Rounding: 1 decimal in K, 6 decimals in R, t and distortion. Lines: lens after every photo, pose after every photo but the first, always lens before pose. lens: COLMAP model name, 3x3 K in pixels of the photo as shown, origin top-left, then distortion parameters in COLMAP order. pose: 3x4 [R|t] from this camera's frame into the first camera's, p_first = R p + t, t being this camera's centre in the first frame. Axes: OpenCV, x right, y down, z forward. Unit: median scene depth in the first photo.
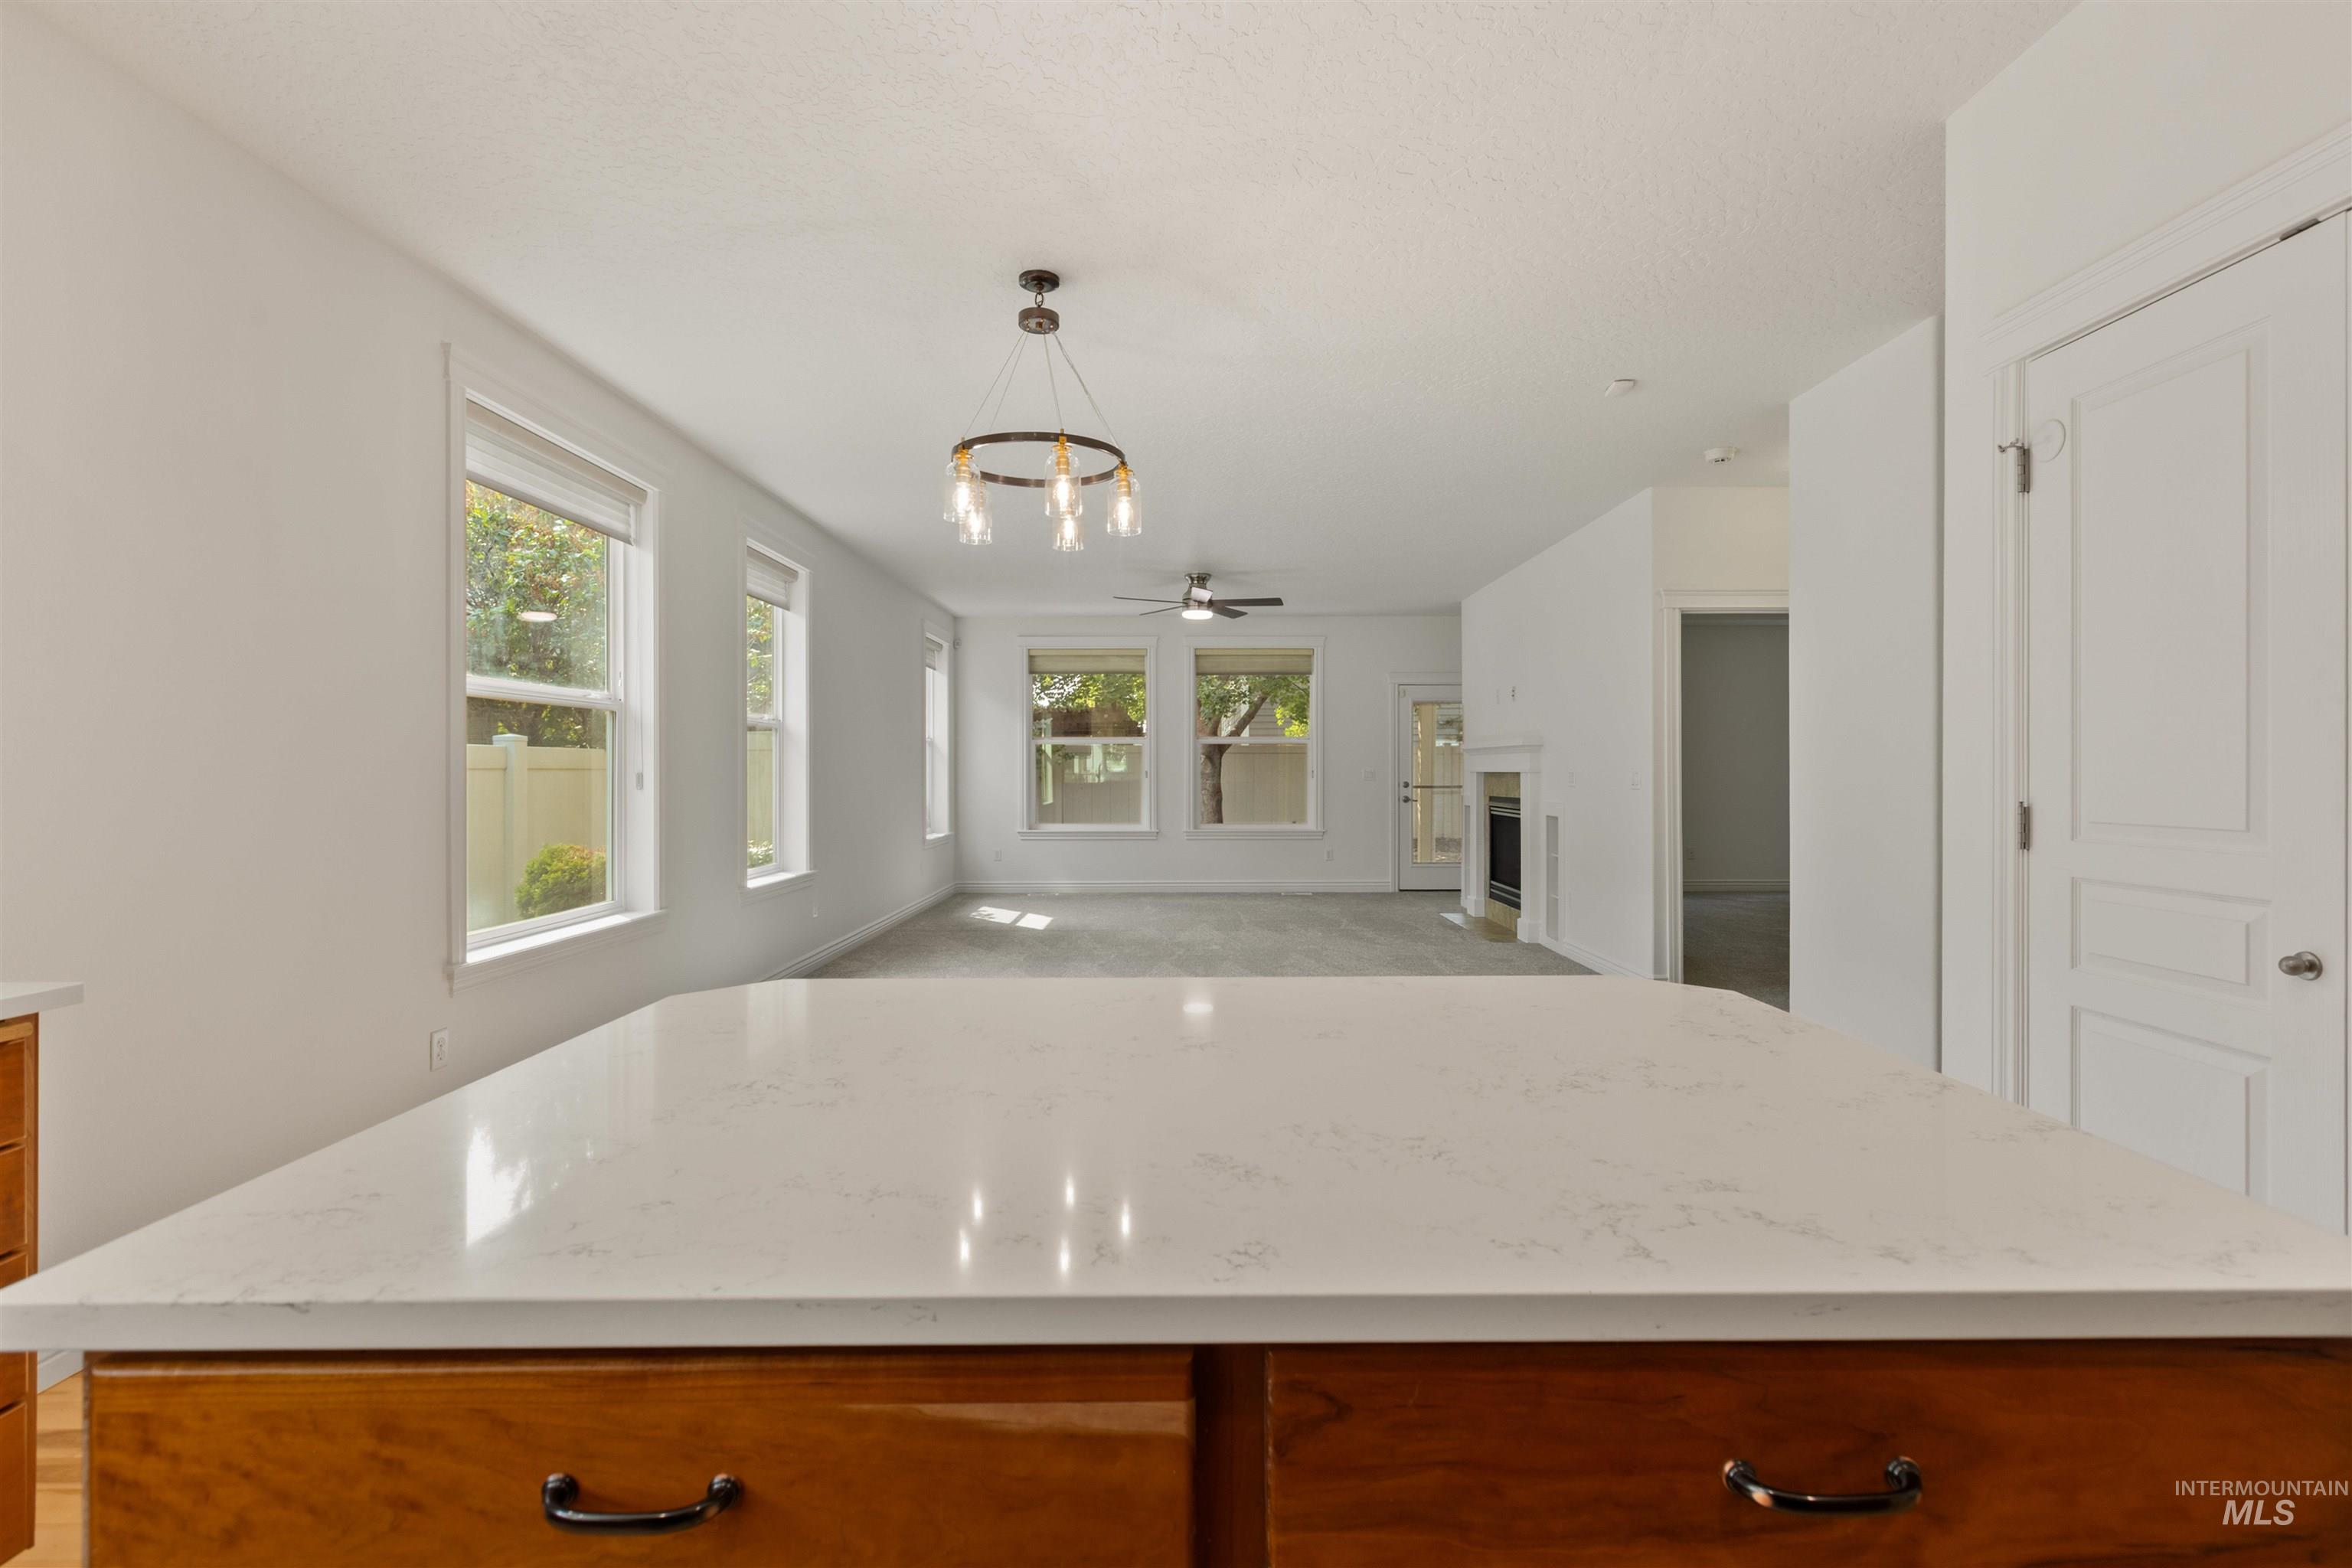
lens RADIAL K [[1081.1, 0, 1202.0], [0, 1081.1, 780.3], [0, 0, 1]] dist [0.002853, -0.001270]
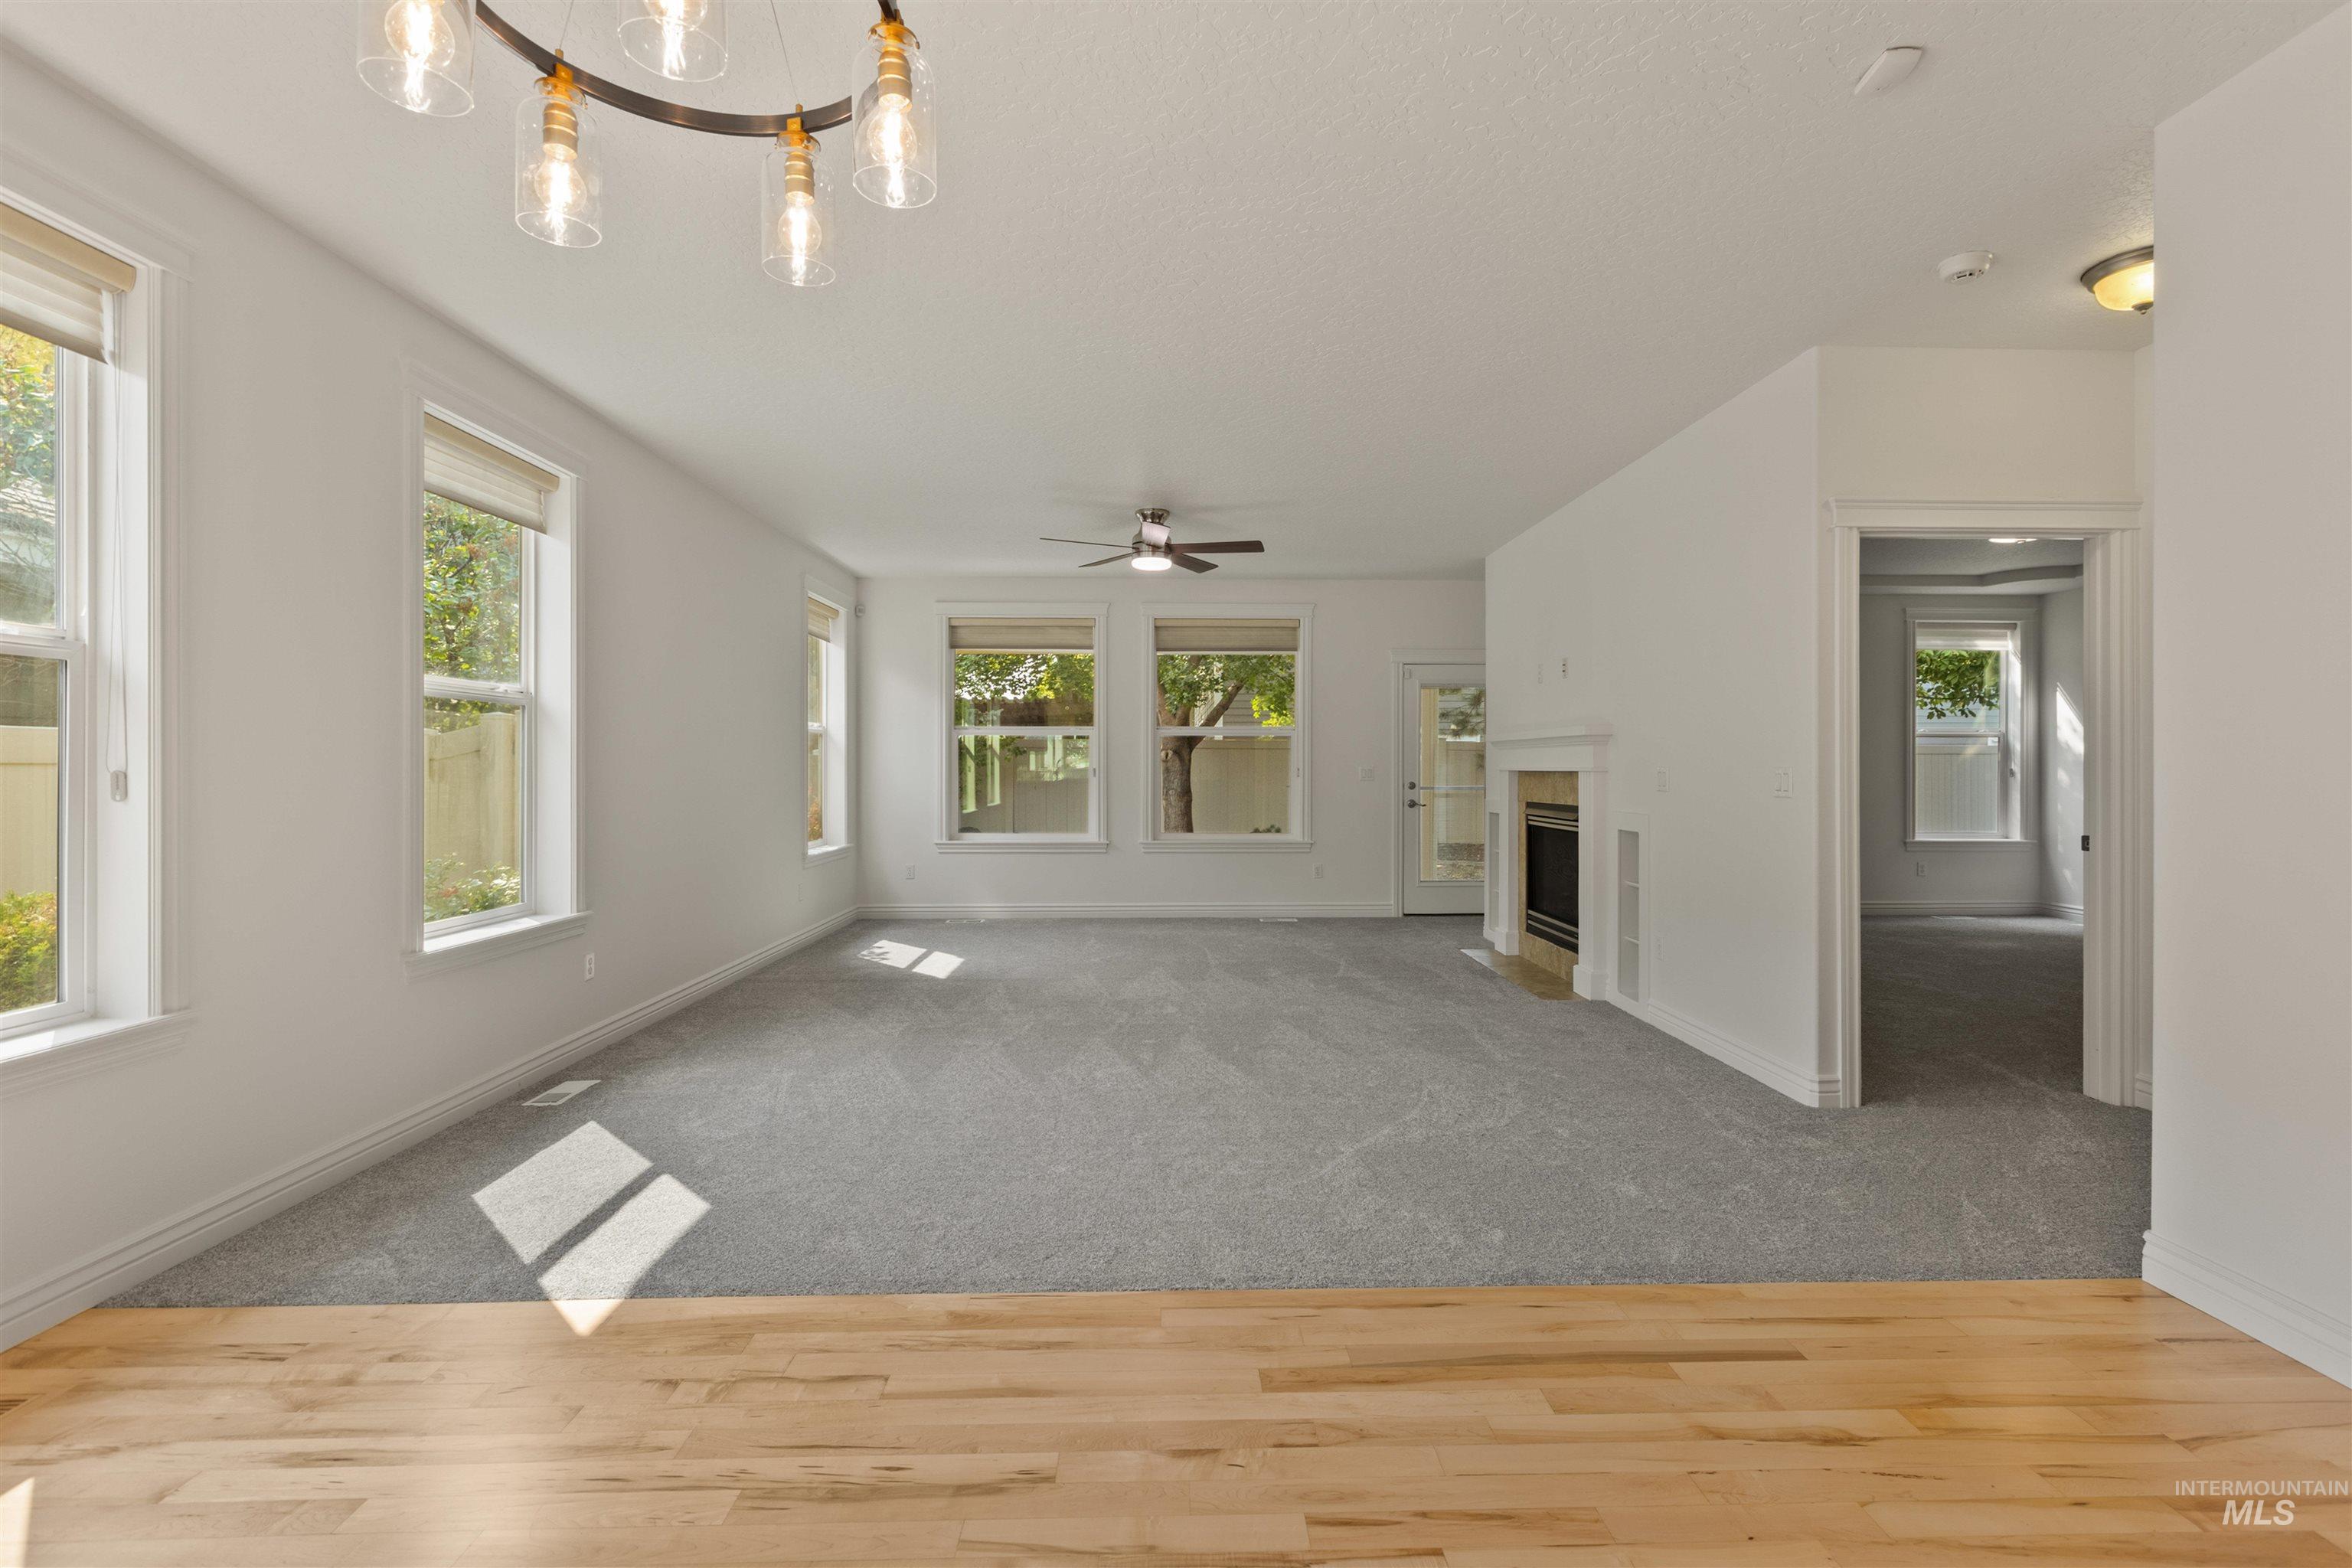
lens RADIAL K [[1081.1, 0, 1198.9], [0, 1081.1, 775.4], [0, 0, 1]] dist [0.002853, -0.001270]
pose [[0.999805, 0.001851, 0.019671, 0.015195], [-0.001812, 0.999996, -0.002008, -0.002511], [-0.019675, 0.001972, 0.999804, 0.247273]]
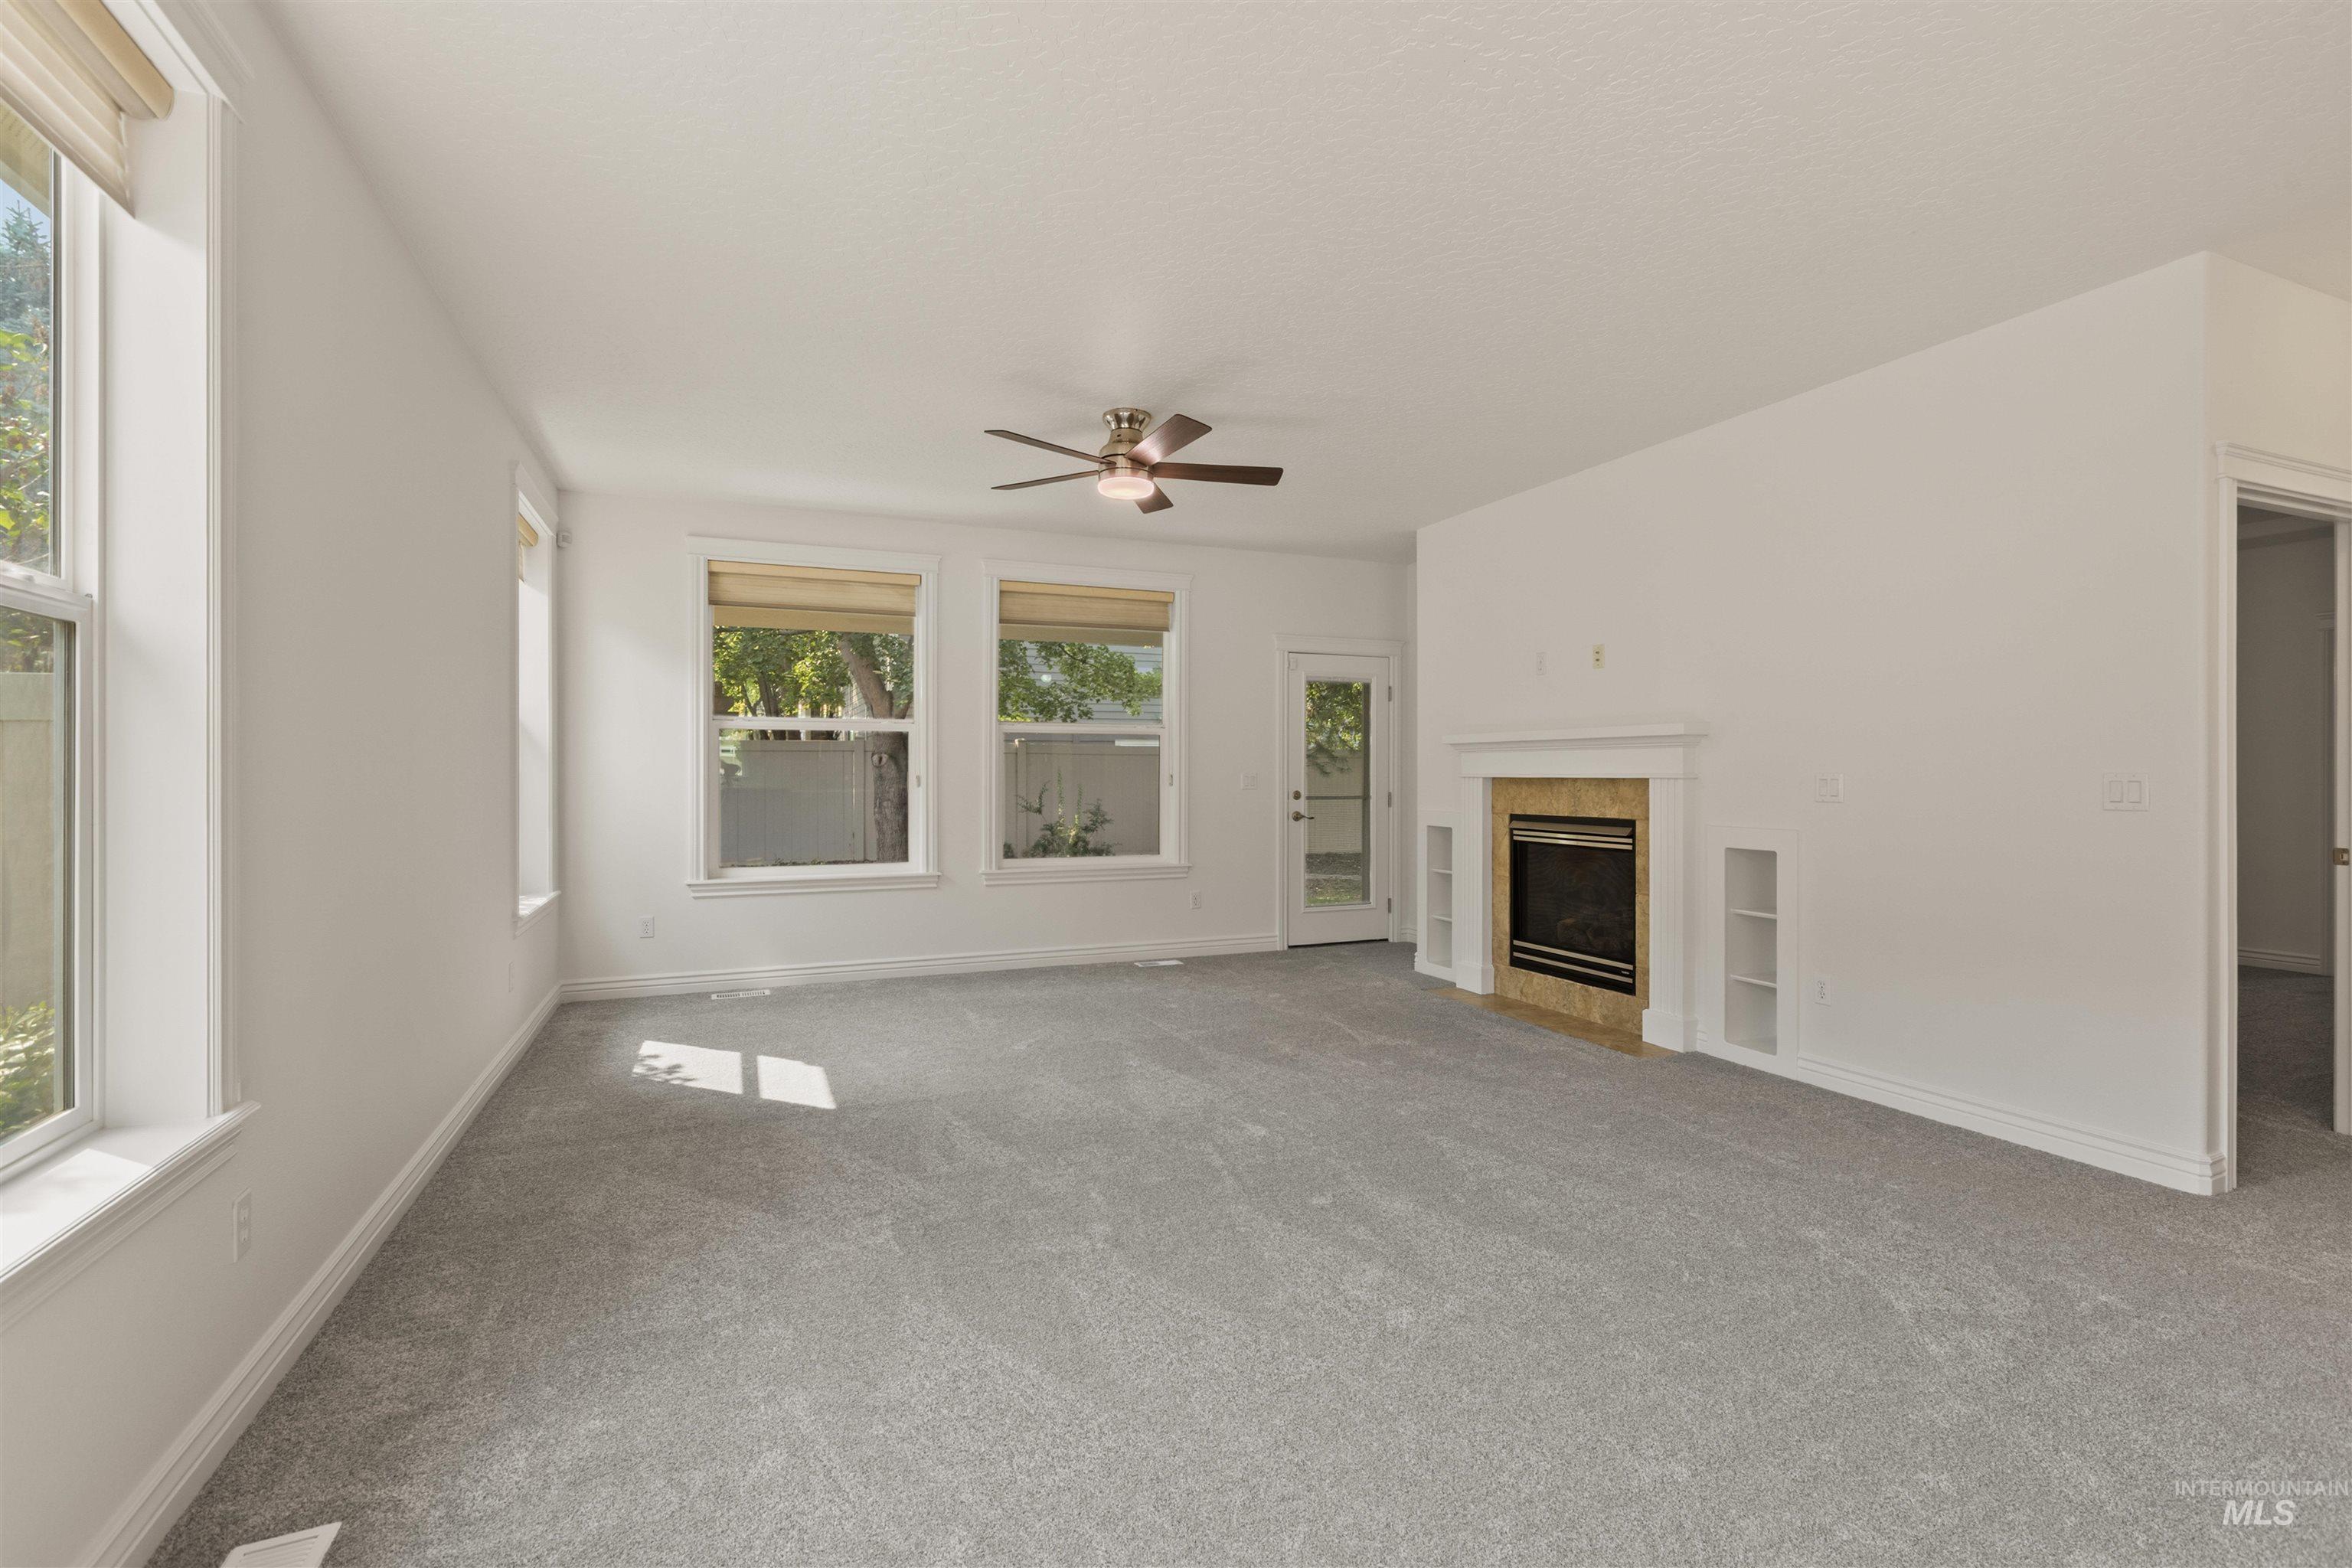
lens RADIAL K [[1081.1, 0, 1198.1], [0, 1081.1, 780.6], [0, 0, 1]] dist [0.002853, -0.001270]
pose [[0.923545, -0.001410, 0.383488, -0.186881], [0.002665, 0.999993, -0.002742, -0.005070], [-0.383482, 0.003555, 0.923542, 0.506253]]
